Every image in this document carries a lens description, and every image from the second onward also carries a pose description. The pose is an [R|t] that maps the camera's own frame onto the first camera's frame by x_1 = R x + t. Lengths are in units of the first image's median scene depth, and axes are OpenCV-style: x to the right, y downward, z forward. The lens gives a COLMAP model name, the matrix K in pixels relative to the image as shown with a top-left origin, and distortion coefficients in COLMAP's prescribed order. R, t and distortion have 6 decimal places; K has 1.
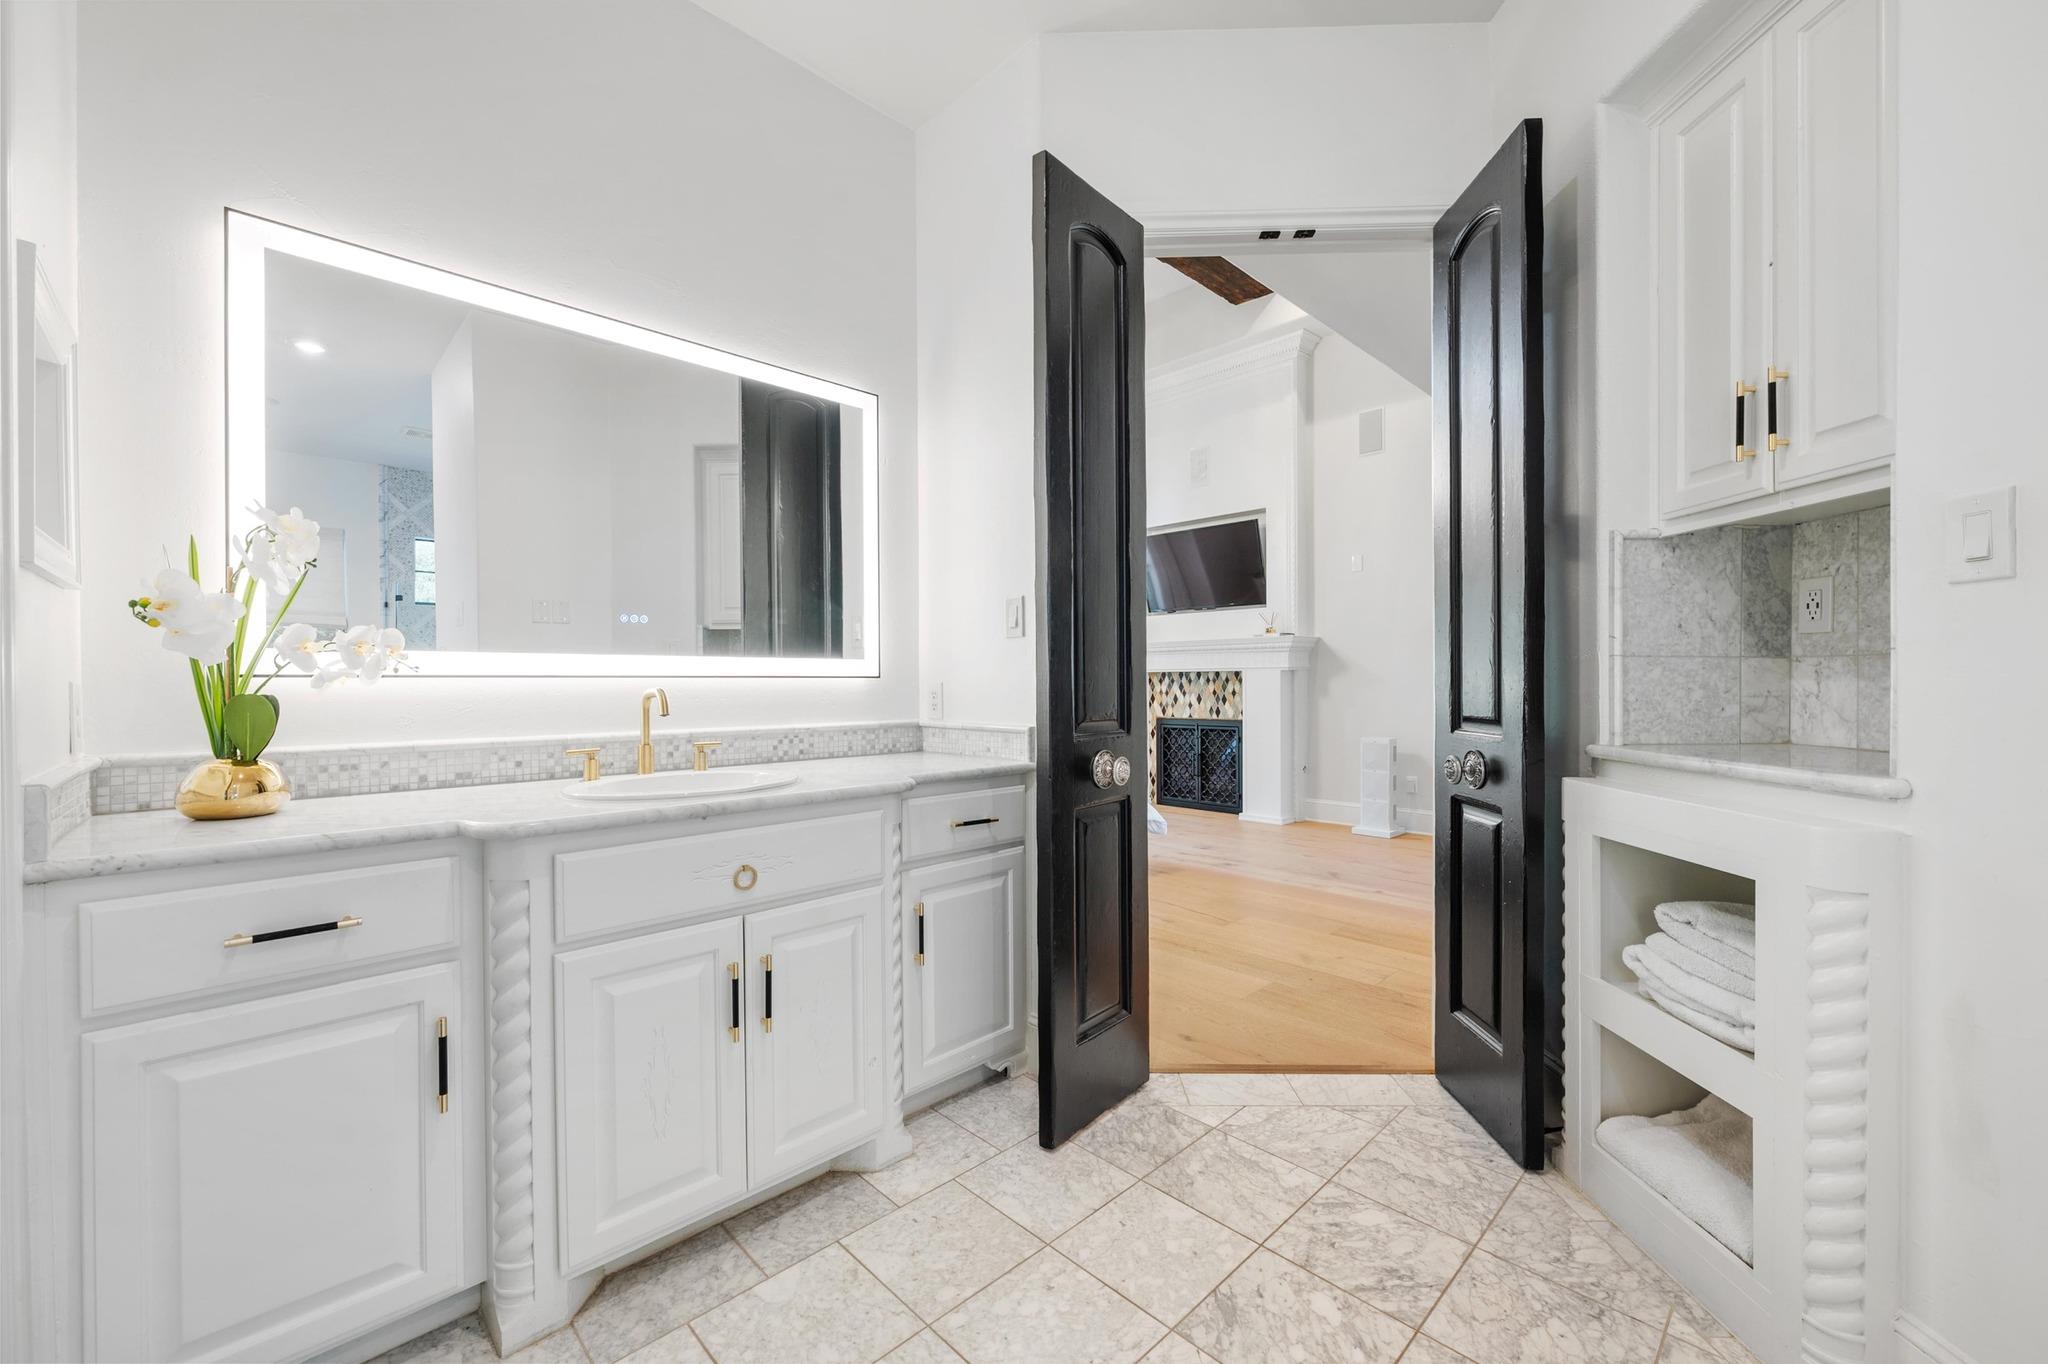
lens RADIAL K [[816.6, 0, 1034.5], [0, 816.6, 679.8], [0, 0, 1]] dist [-0.008544, 0.000797]
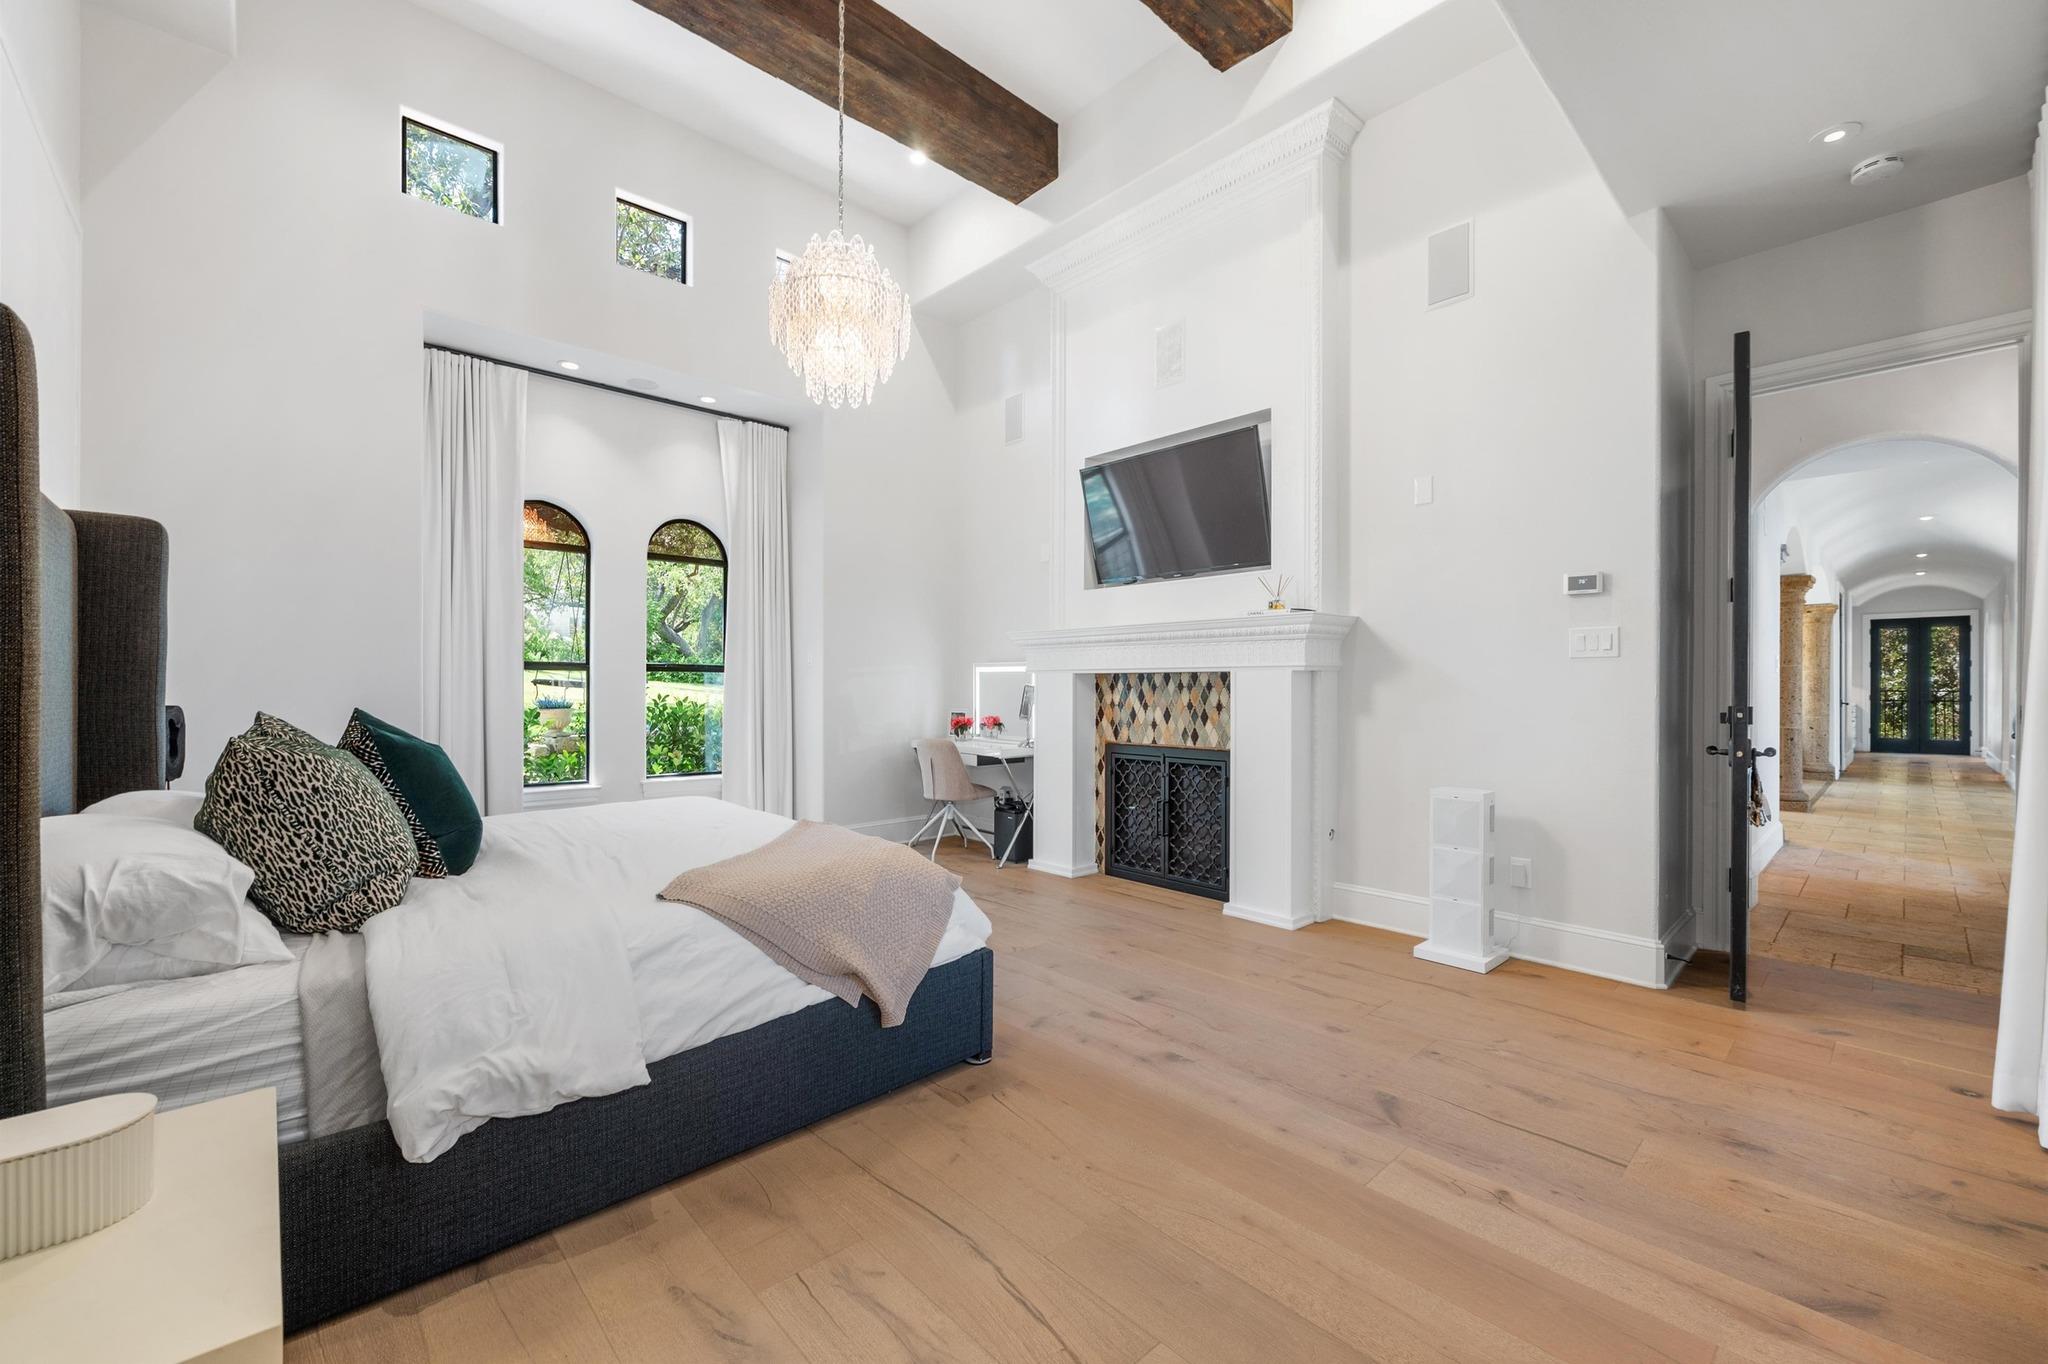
lens RADIAL K [[816.6, 0, 1030.3], [0, 816.6, 685.2], [0, 0, 1]] dist [-0.008544, 0.000797]
pose [[0.999113, 0.006283, -0.041635, 0.122749], [-0.006278, 0.999980, 0.000243, 0.000150], [0.041635, 0.000019, 0.999133, 0.358597]]
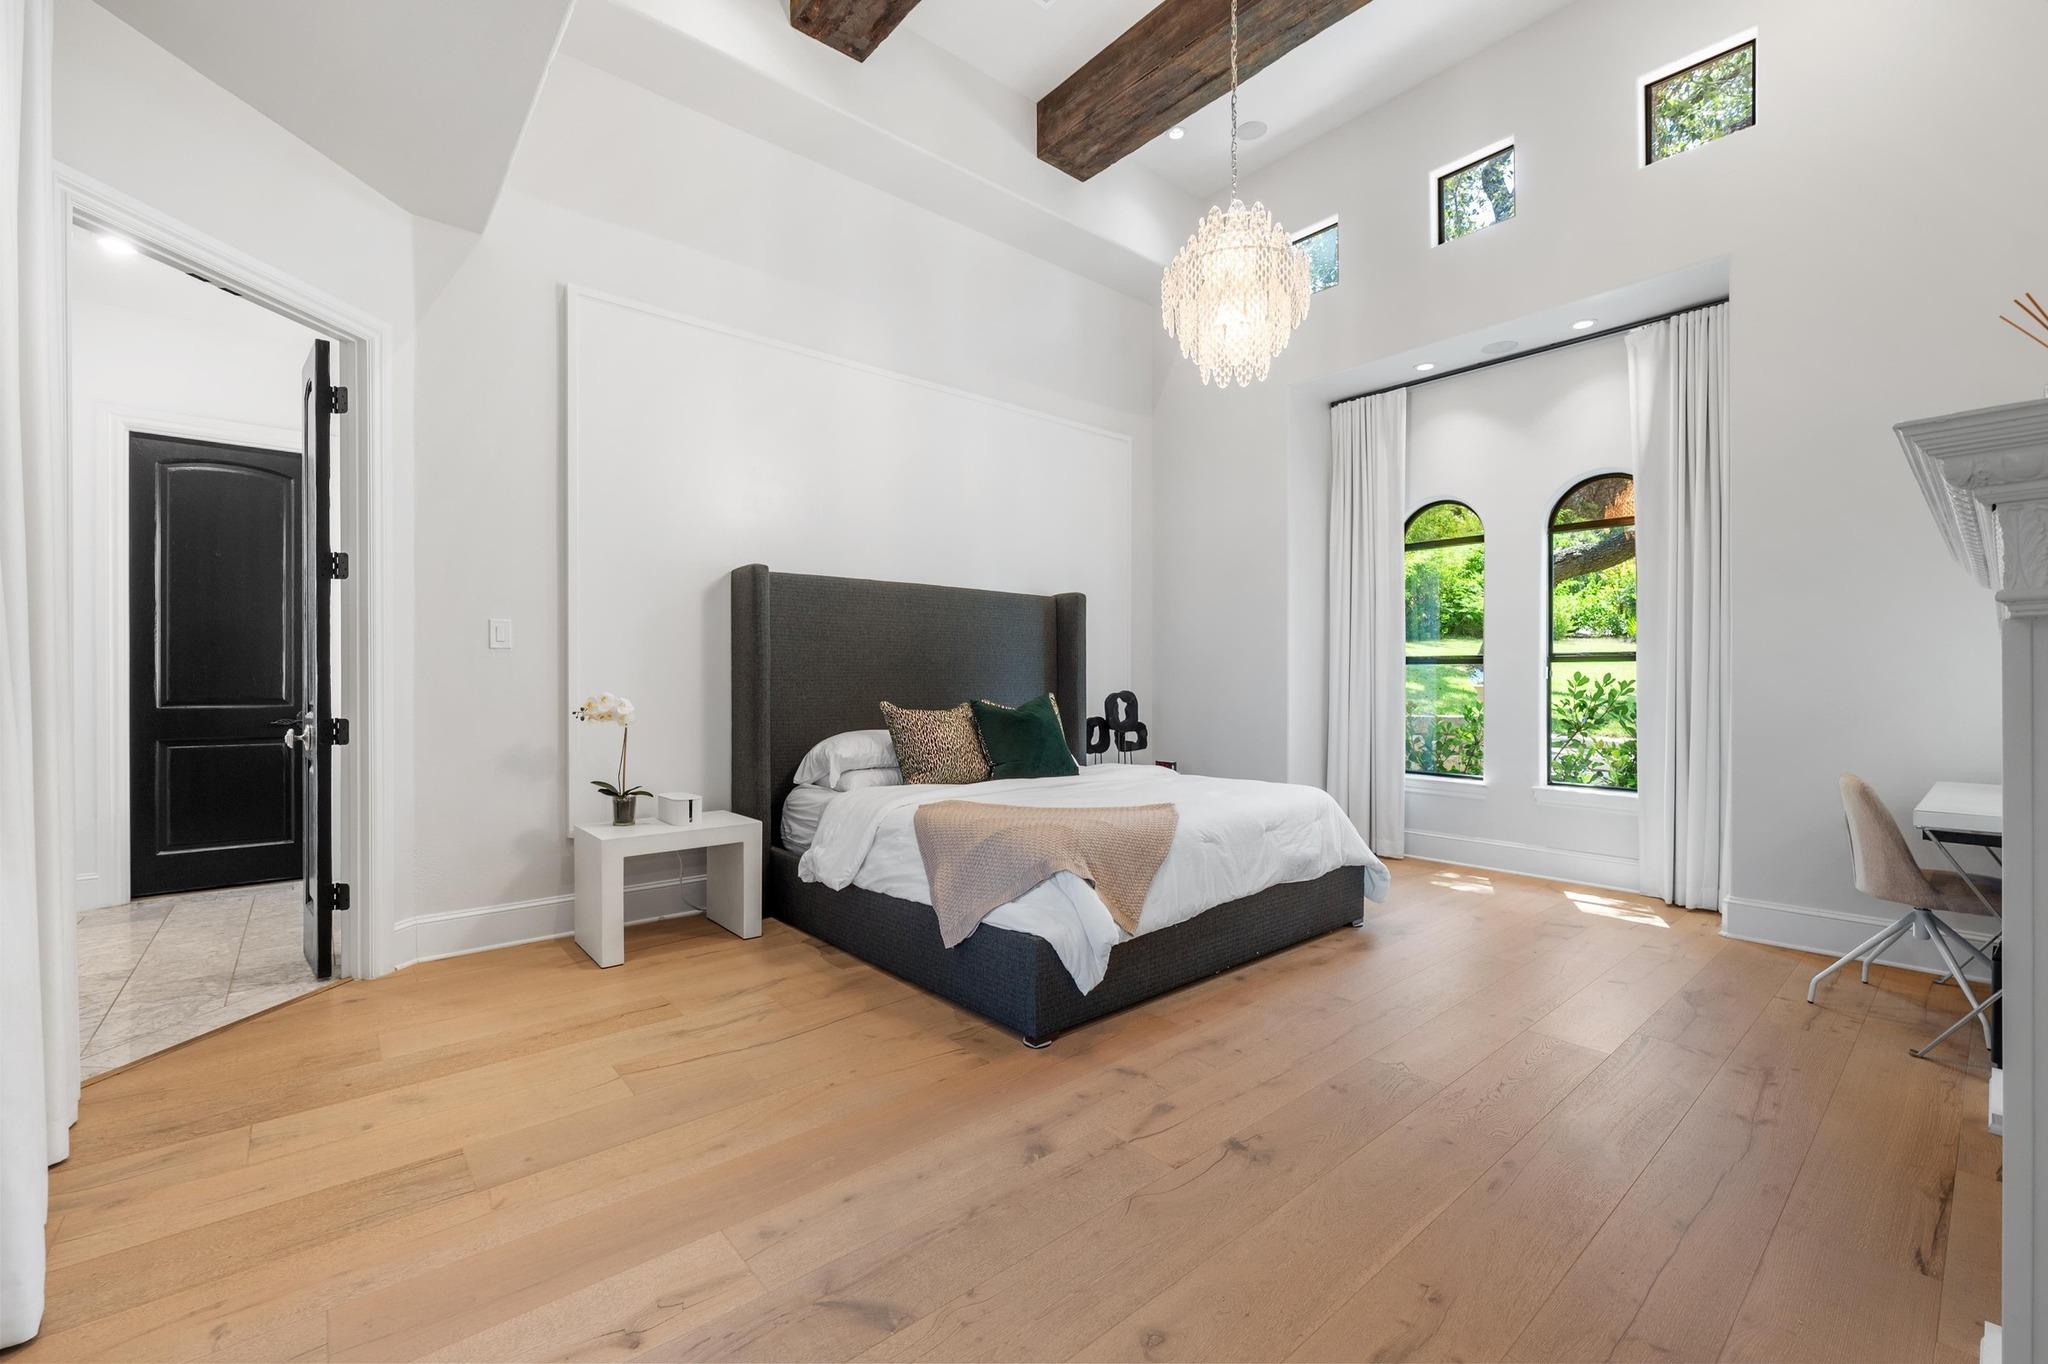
lens RADIAL K [[844.8, 0, 1024.5], [0, 844.8, 684.1], [0, 0, 1]] dist [-0.003656, -0.000243]
pose [[-0.080485, 0.010567, -0.996700, 0.464479], [0.003915, 0.999939, 0.010286, -0.001142], [0.996748, -0.003074, -0.080521, 0.741371]]
